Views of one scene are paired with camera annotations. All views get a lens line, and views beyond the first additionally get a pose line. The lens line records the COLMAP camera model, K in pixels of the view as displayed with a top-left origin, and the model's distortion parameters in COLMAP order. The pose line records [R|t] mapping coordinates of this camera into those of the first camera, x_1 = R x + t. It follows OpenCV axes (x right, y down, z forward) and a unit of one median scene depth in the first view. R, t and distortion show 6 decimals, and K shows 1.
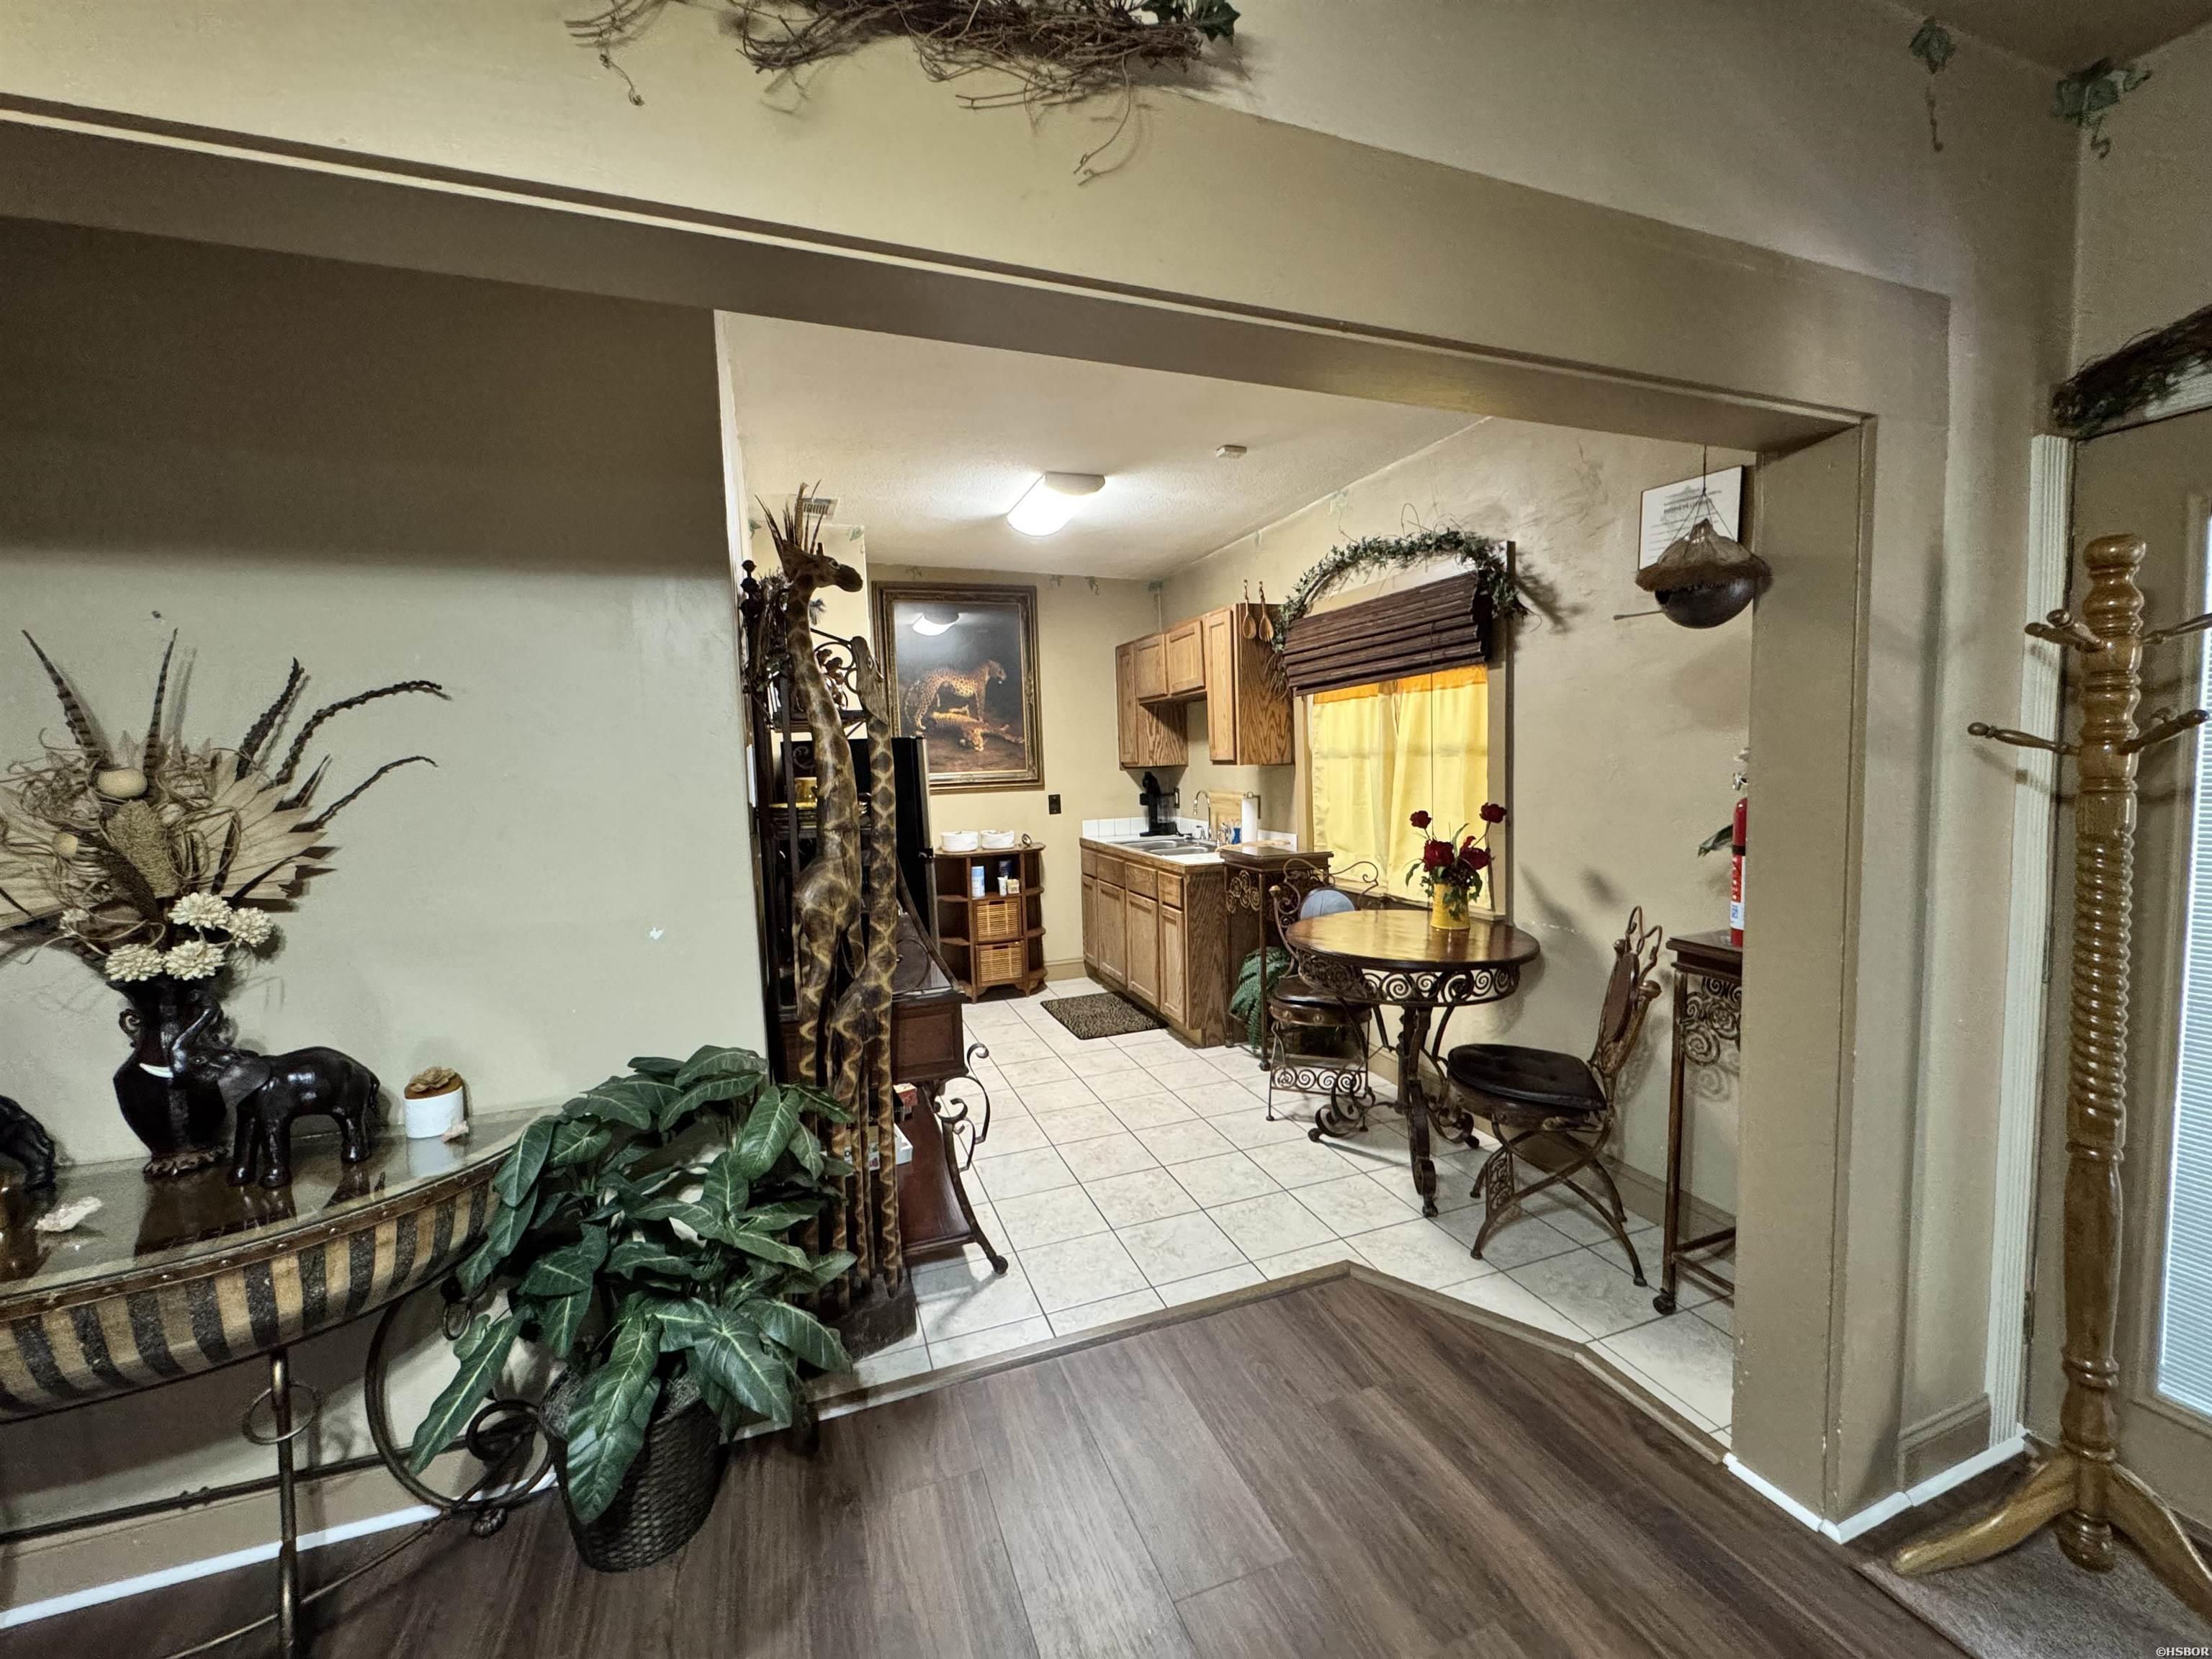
lens RADIAL K [[880.7, 0, 1099.6], [0, 880.7, 834.4], [0, 0, 1]] dist [-0.014417, -0.000010]
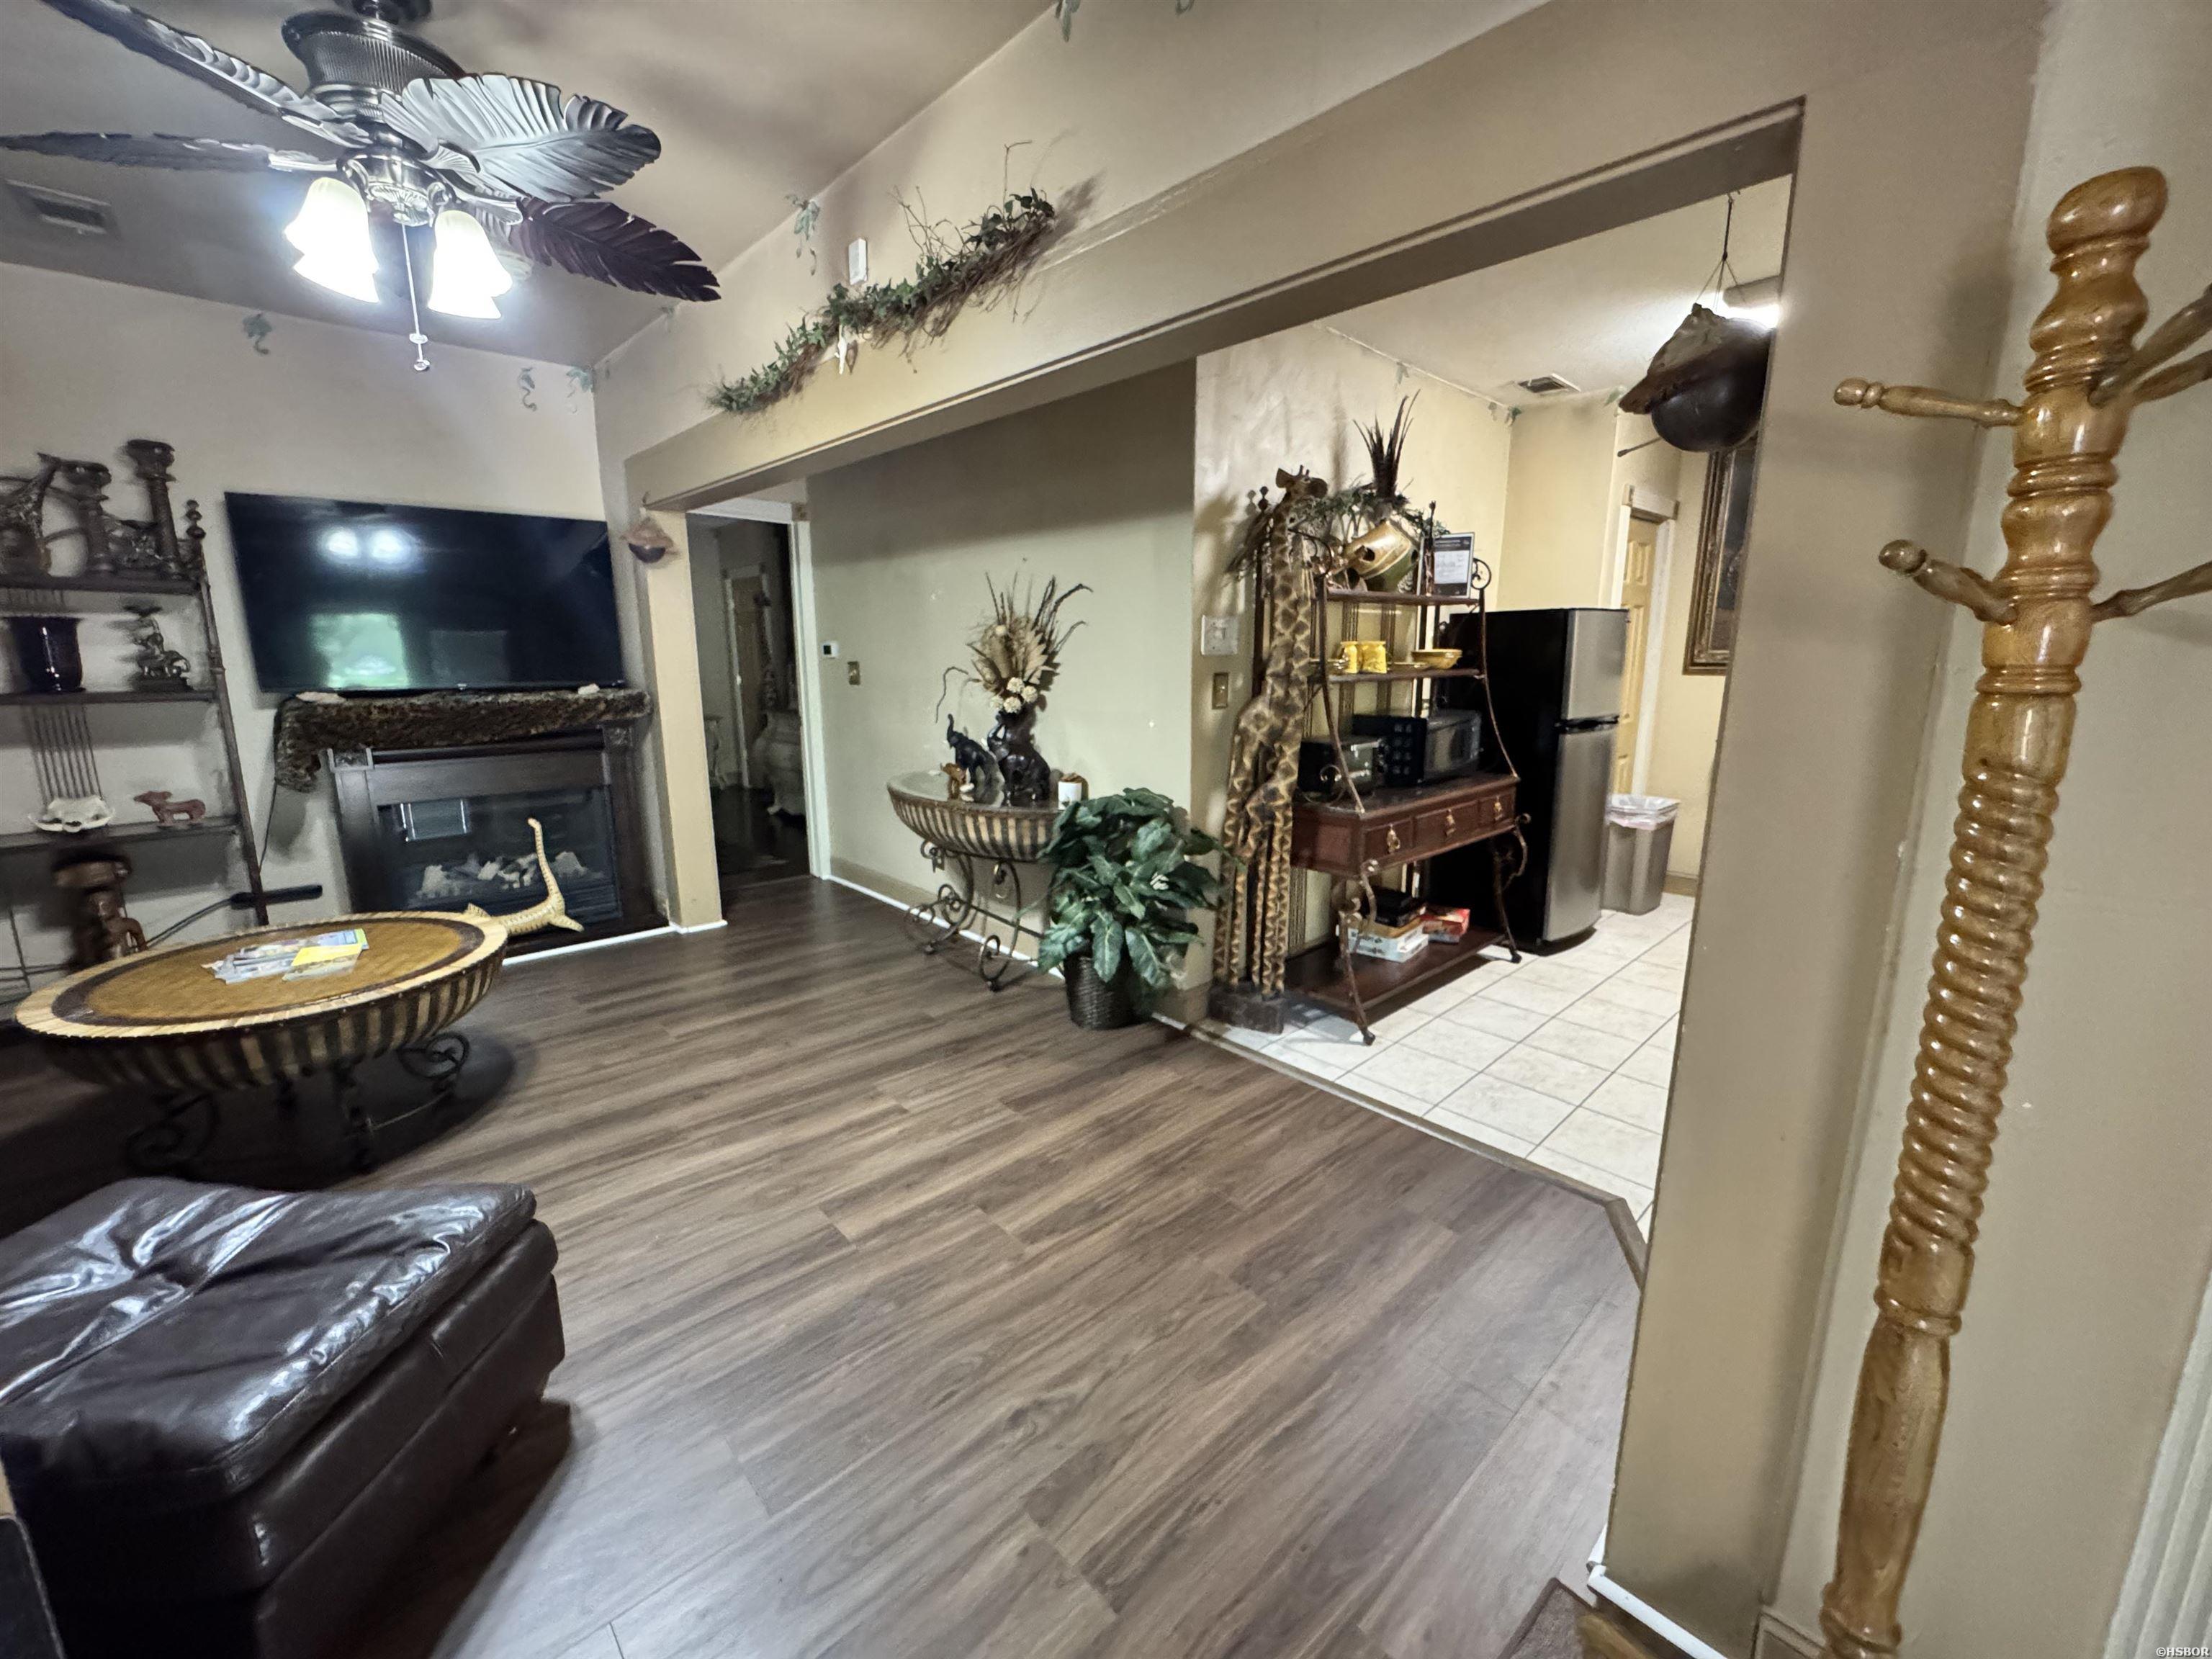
lens RADIAL K [[880.7, 0, 1099.6], [0, 880.7, 834.4], [0, 0, 1]] dist [-0.014417, -0.000010]
pose [[0.378662, 0.222210, -0.898464, 1.256260], [-0.092303, 0.974978, 0.202232, -0.023392], [0.920921, 0.006353, 0.389698, 0.232550]]
